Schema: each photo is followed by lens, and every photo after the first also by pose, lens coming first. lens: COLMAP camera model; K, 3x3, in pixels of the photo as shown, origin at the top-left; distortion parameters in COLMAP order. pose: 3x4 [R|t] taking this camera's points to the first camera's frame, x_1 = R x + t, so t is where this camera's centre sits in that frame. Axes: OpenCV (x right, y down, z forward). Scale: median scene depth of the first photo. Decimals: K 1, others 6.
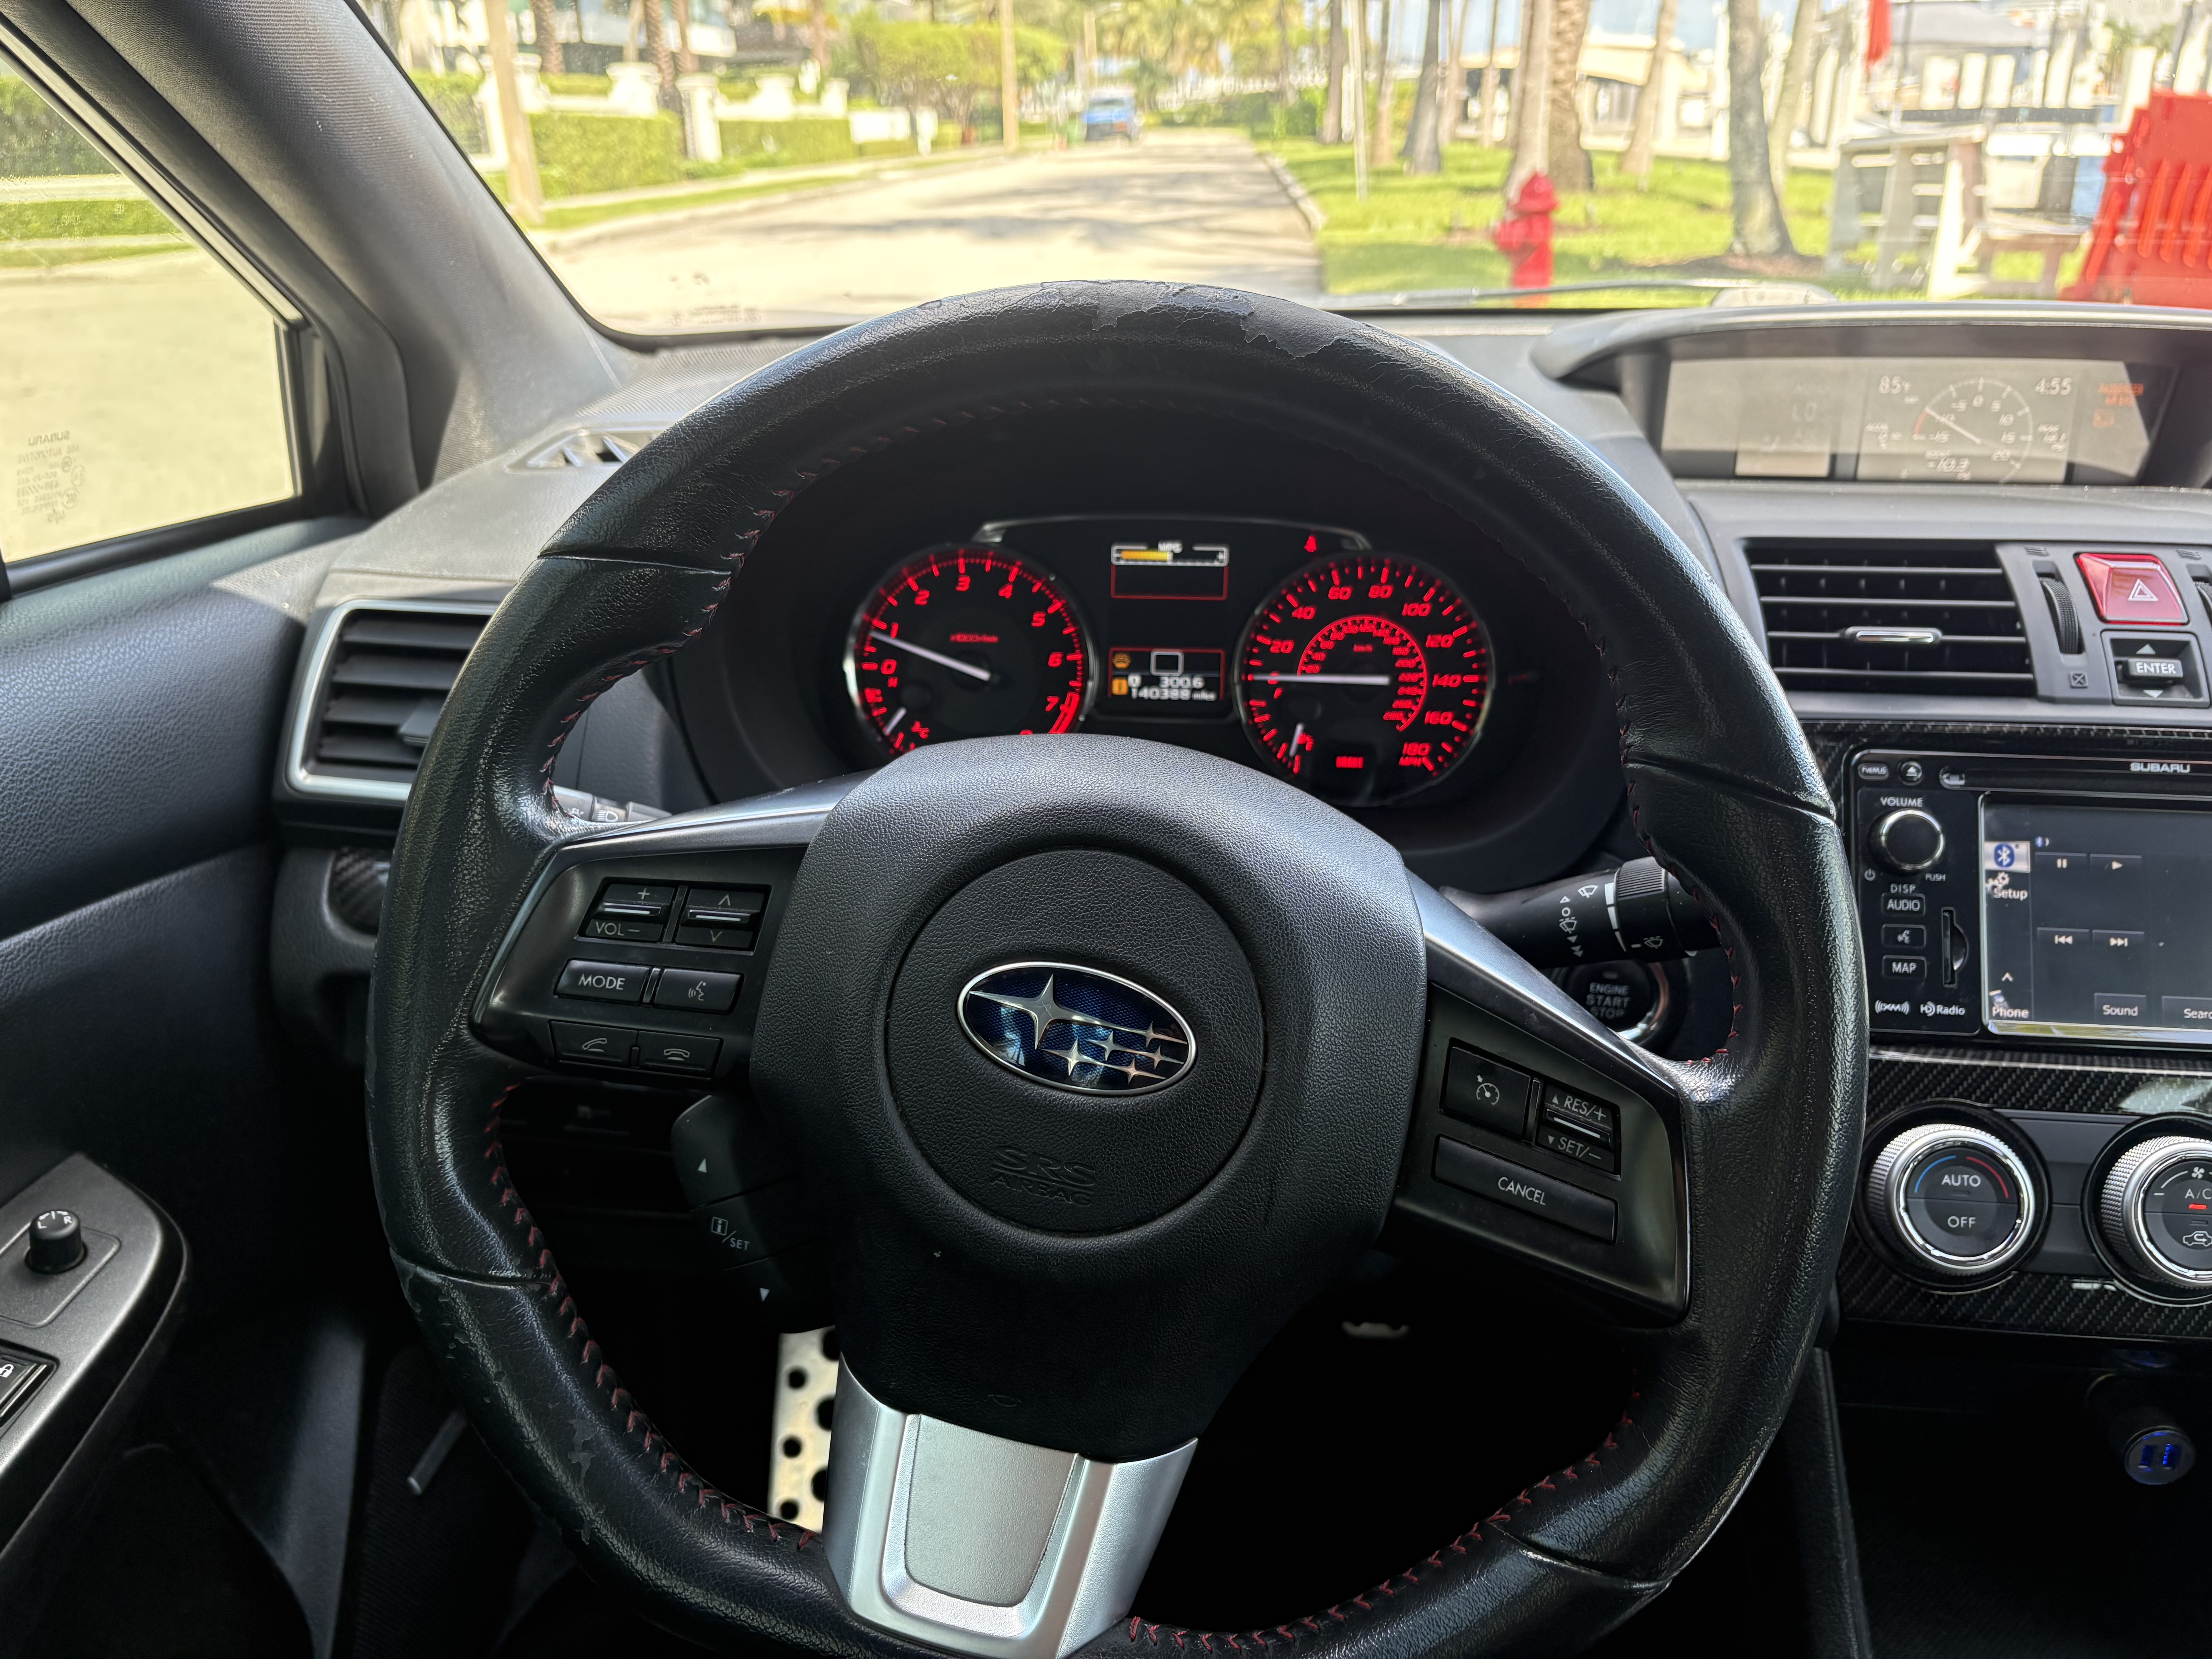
lens RADIAL K [[1708.8, 0, 1113.3], [0, 1708.8, 857.5], [0, 0, 1]] dist [0.033516, -0.028379]
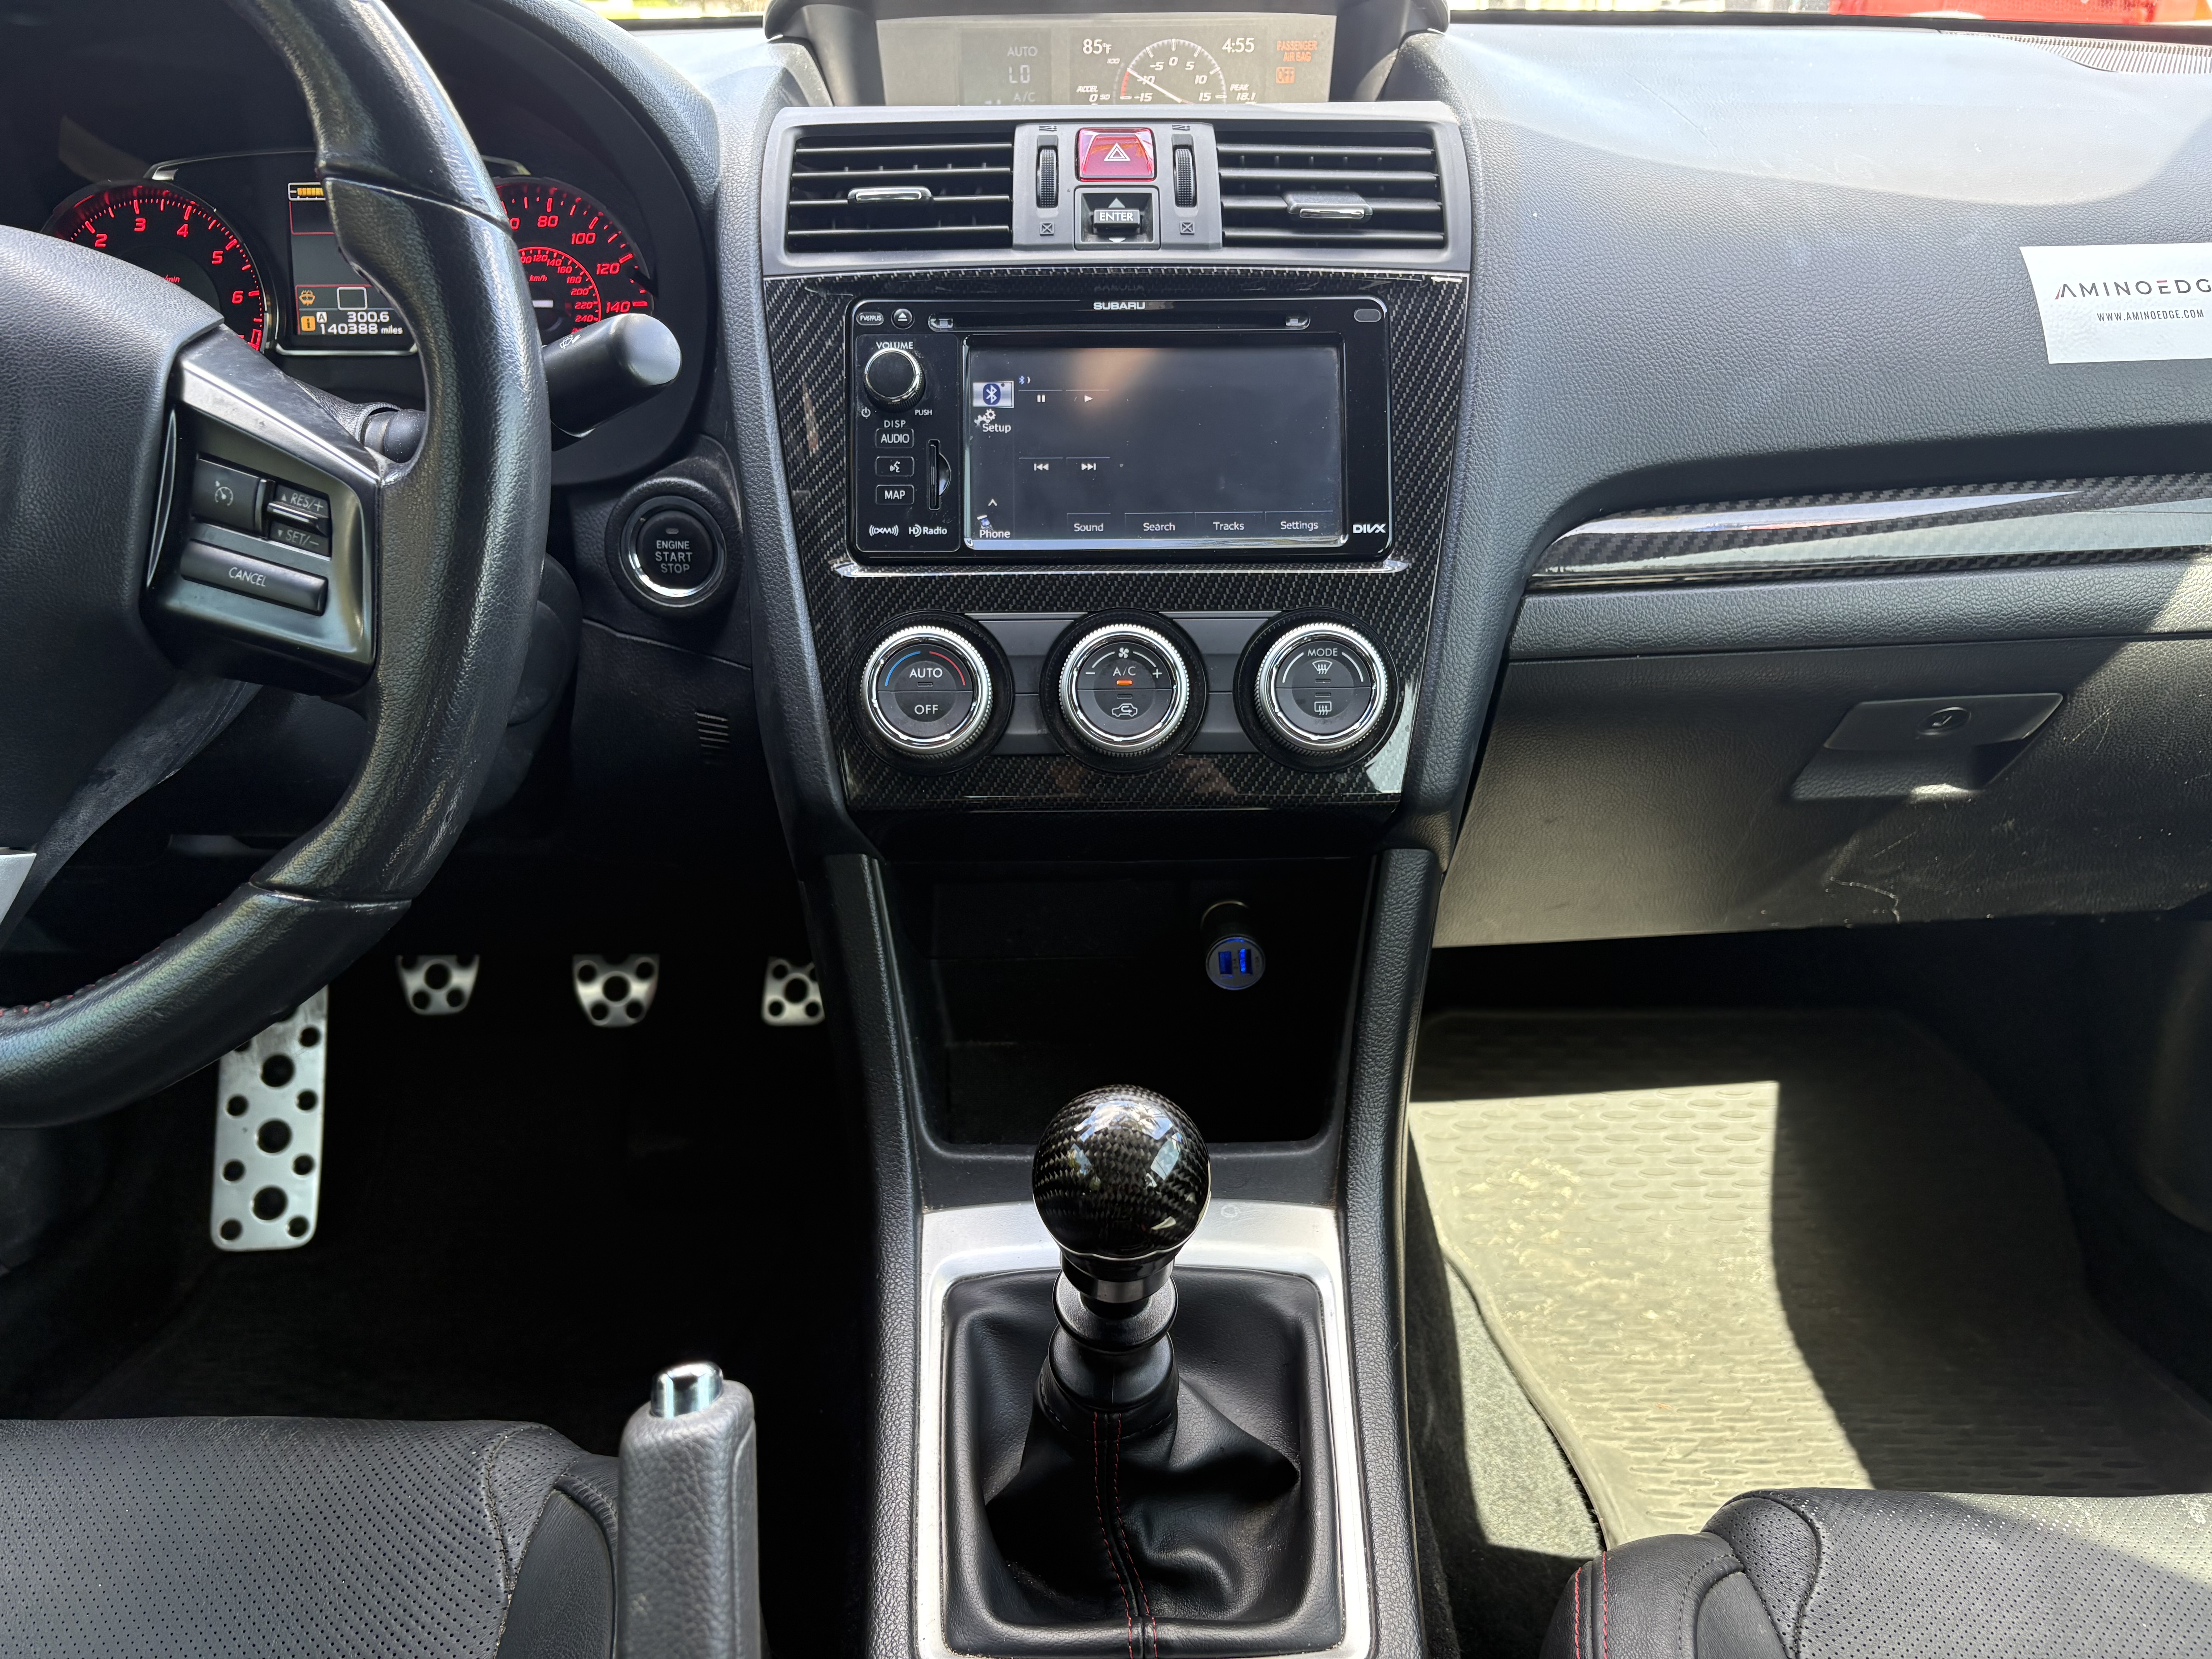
lens RADIAL K [[1708.8, 0, 1099.0], [0, 1708.8, 817.6], [0, 0, 1]] dist [0.033516, -0.028379]
pose [[0.996088, -0.047267, 0.074661, 0.389223], [0.045407, 0.998619, 0.026417, 0.193142], [-0.075806, -0.022923, 0.996859, -0.081940]]
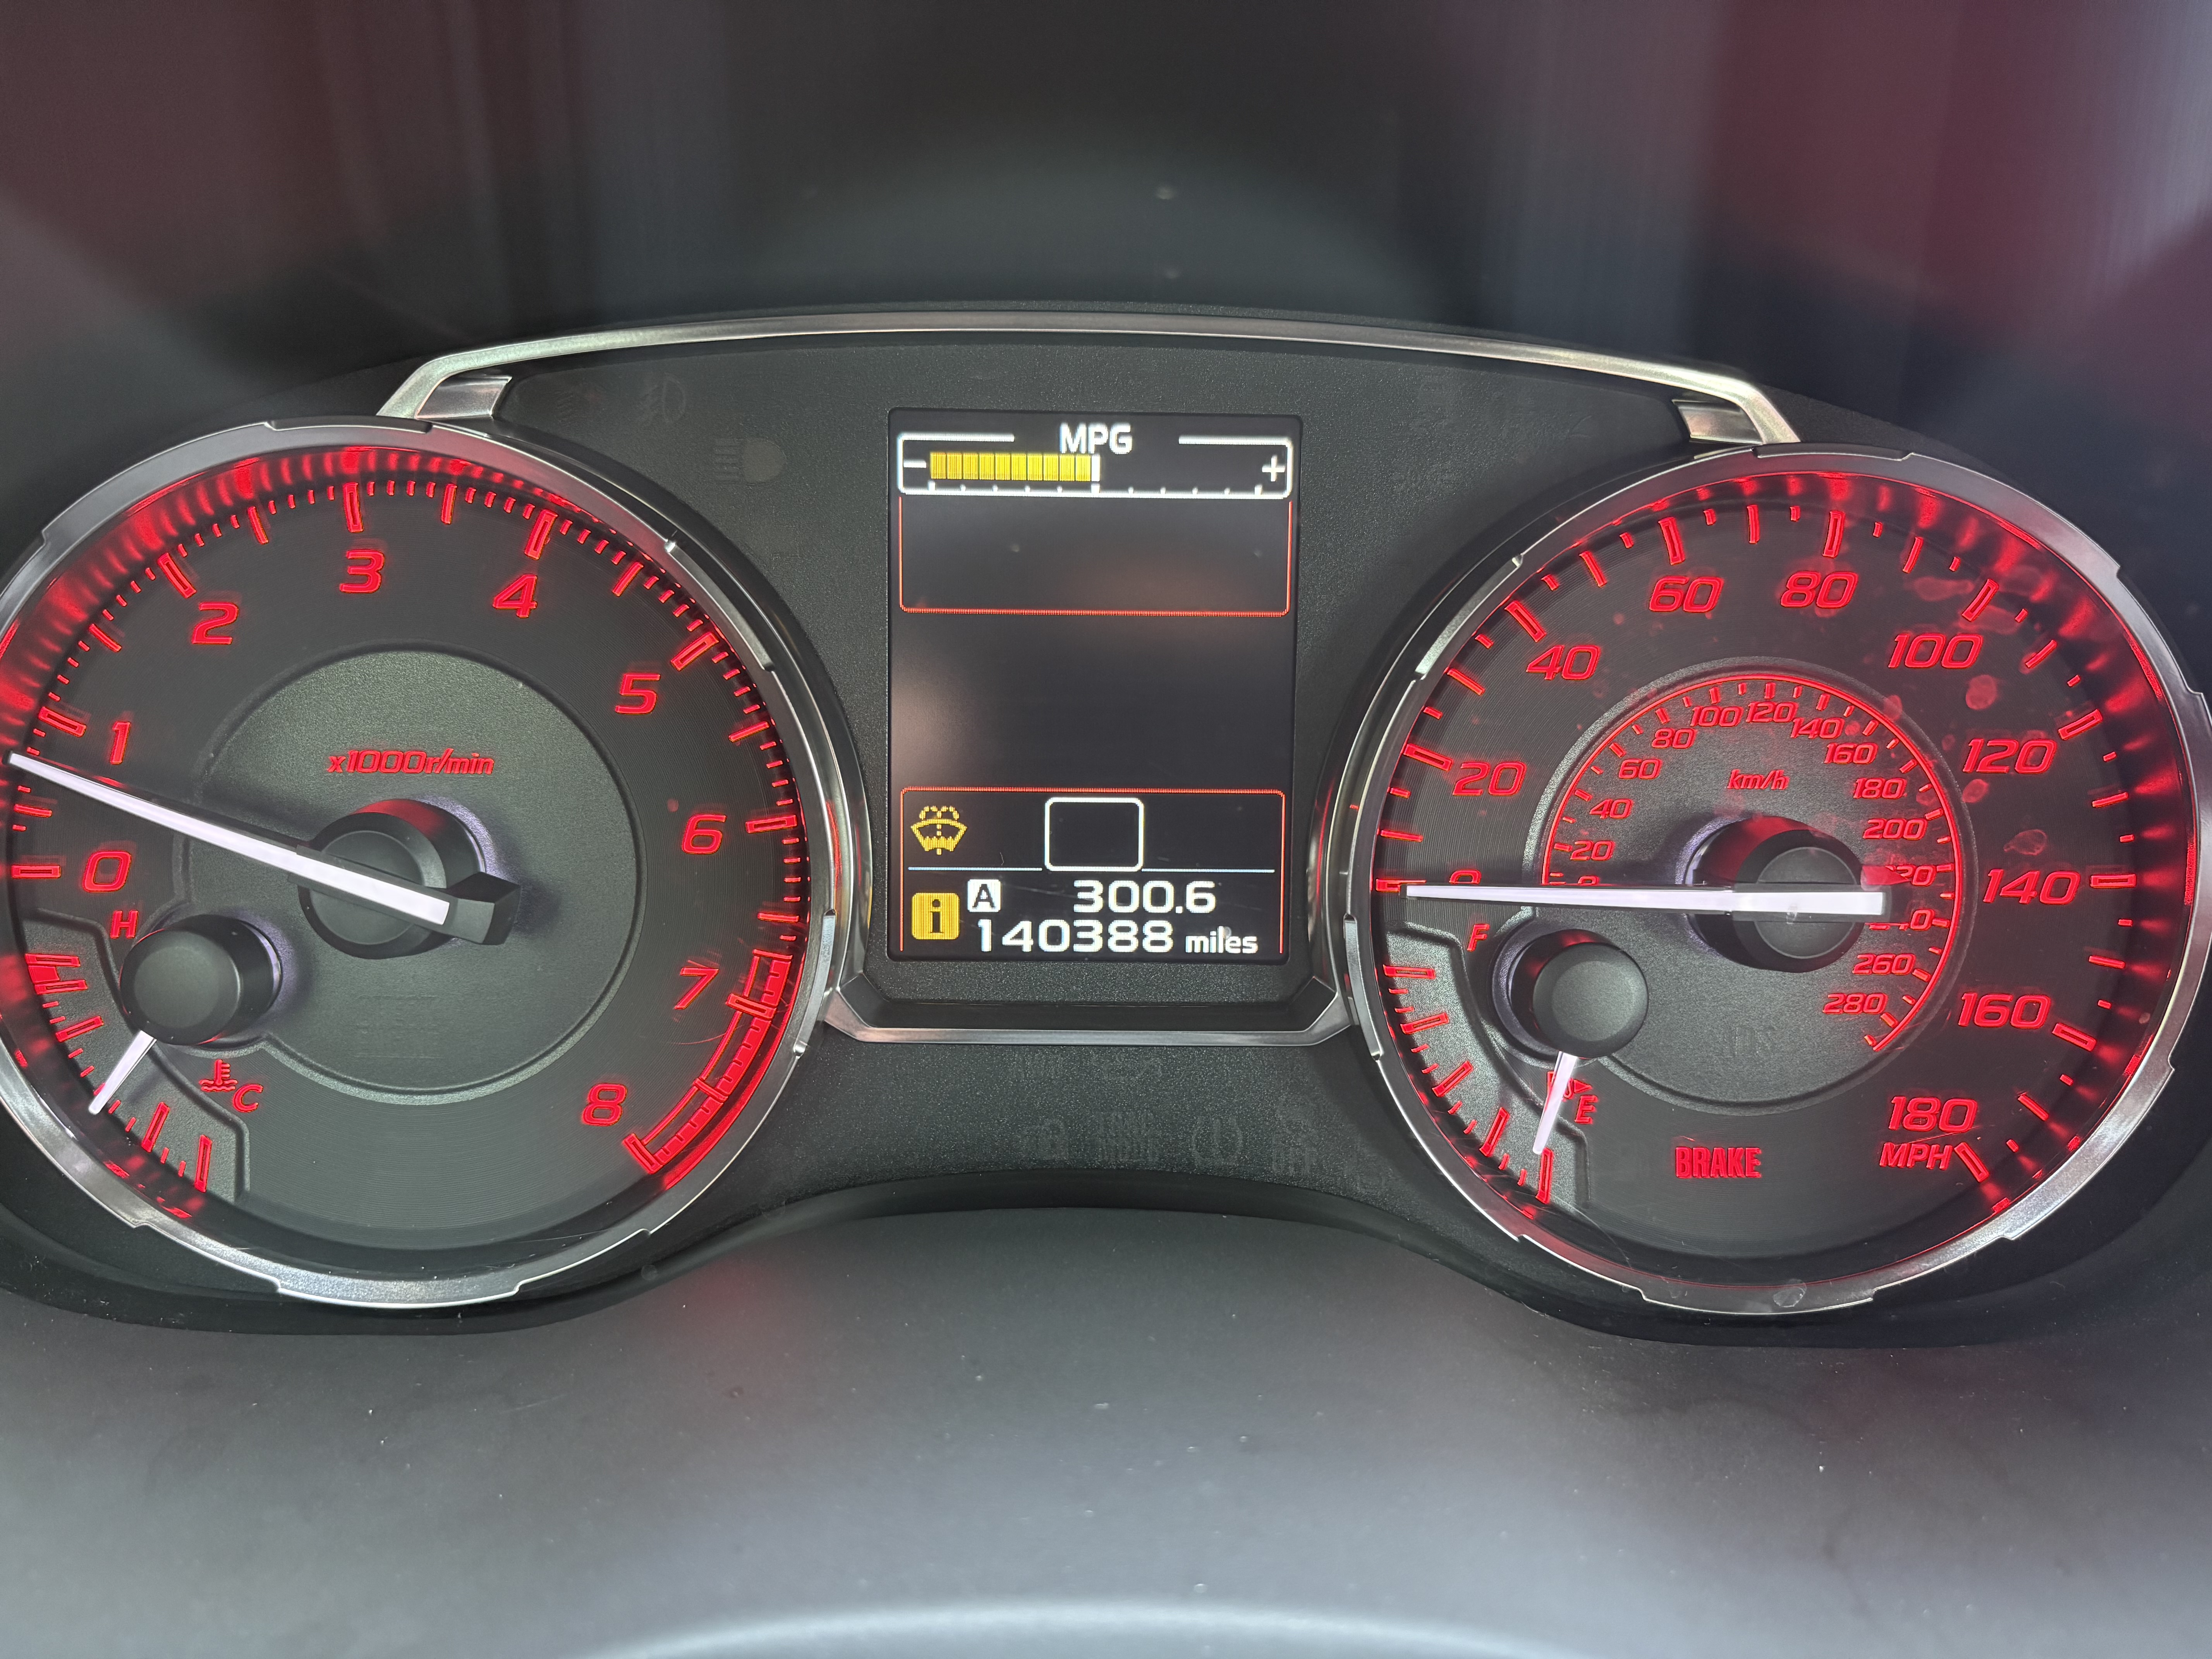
lens RADIAL K [[1708.8, 0, 1116.5], [0, 1708.8, 836.1], [0, 0, 1]] dist [0.033516, -0.028379]
pose [[0.994891, -0.023817, 0.098104, 0.006257], [0.020545, 0.999203, 0.034228, -0.123353], [-0.098841, -0.032038, 0.994587, 0.705297]]
